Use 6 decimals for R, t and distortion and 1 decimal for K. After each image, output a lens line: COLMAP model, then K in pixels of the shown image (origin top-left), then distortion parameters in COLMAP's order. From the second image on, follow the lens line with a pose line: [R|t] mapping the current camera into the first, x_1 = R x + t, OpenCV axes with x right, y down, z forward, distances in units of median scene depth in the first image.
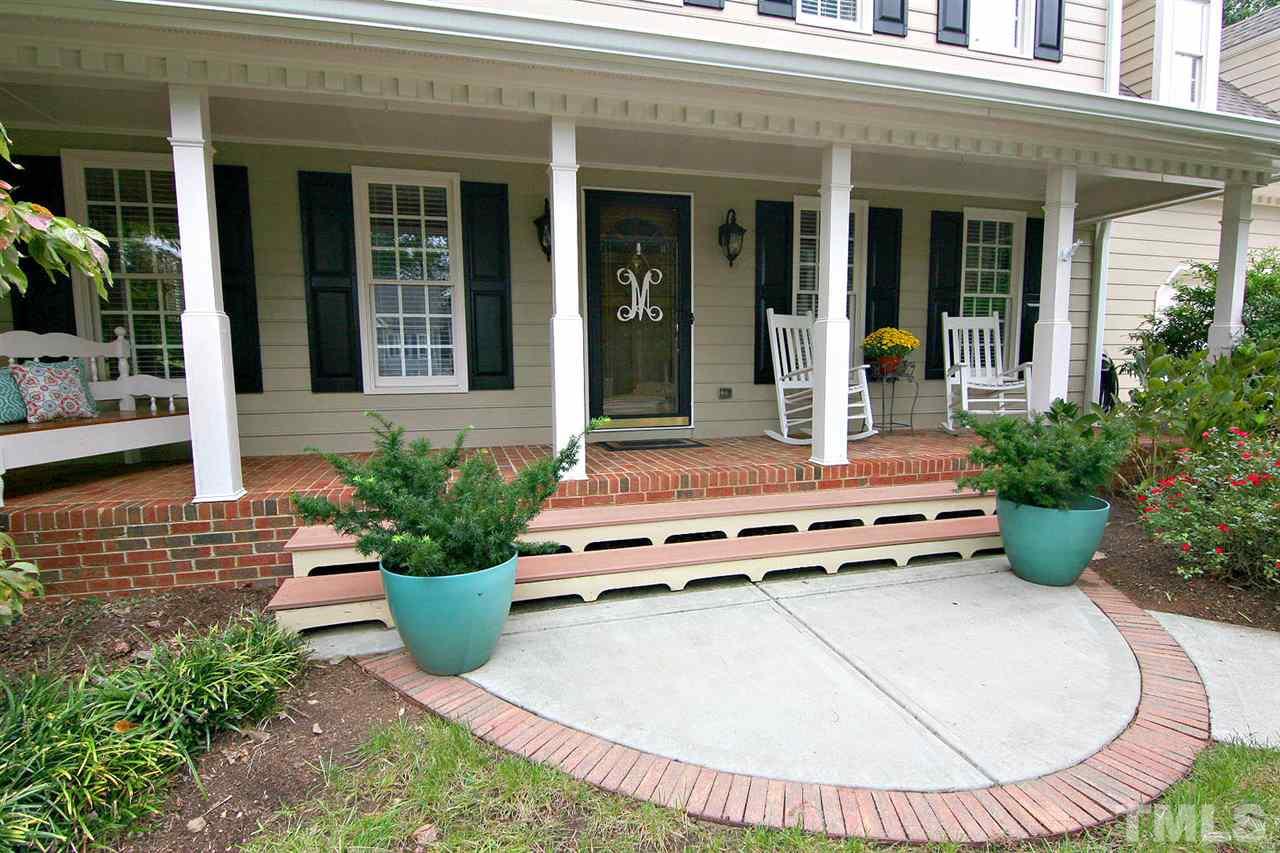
lens RADIAL K [[654.9, 0, 646.0], [0, 654.9, 433.8], [0, 0, 1]] dist [-0.008637, -0.001933]
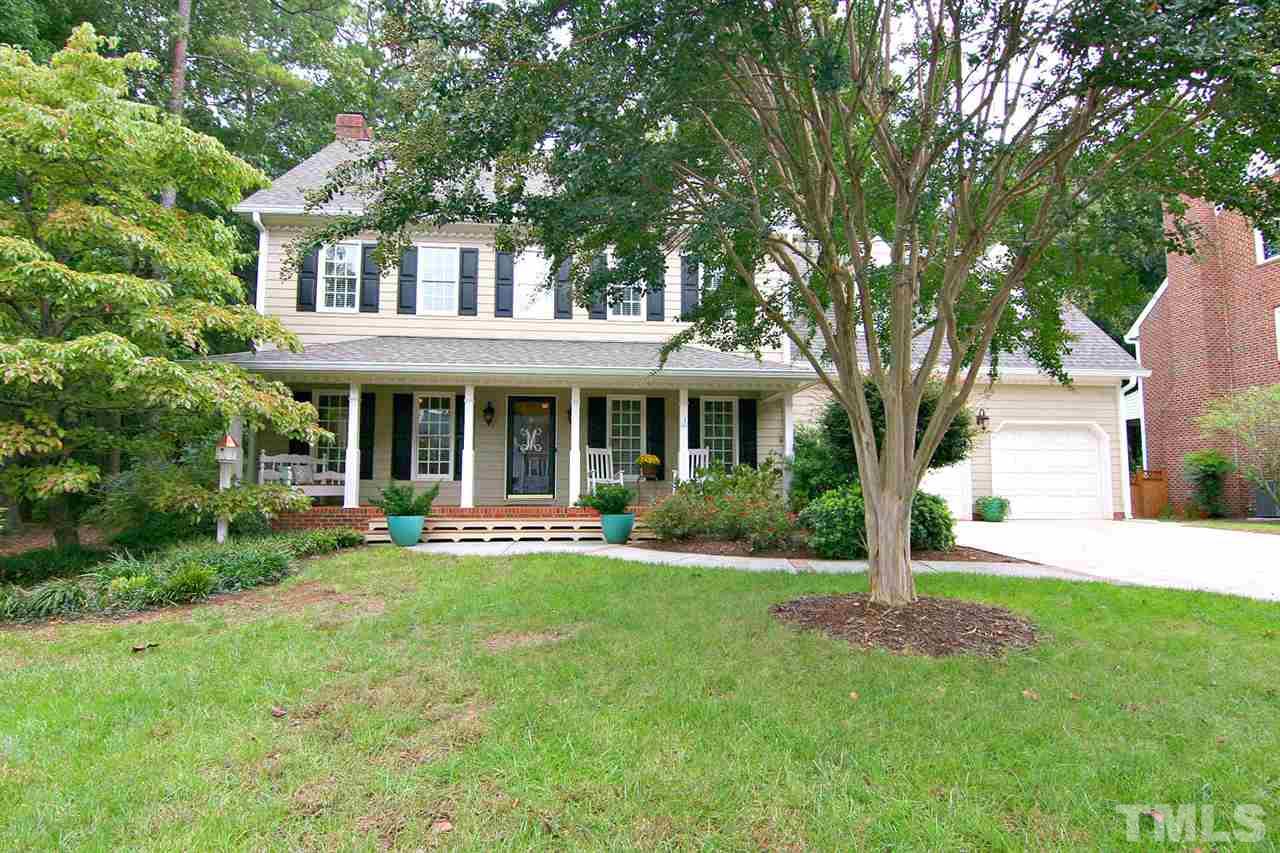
lens RADIAL K [[654.9, 0, 646.0], [0, 654.9, 433.8], [0, 0, 1]] dist [-0.008637, -0.001933]
pose [[0.984549, -0.002976, -0.175086, 0.933095], [-0.030383, 0.981788, -0.187536, 0.214874], [0.172456, 0.189957, 0.966527, -1.342128]]
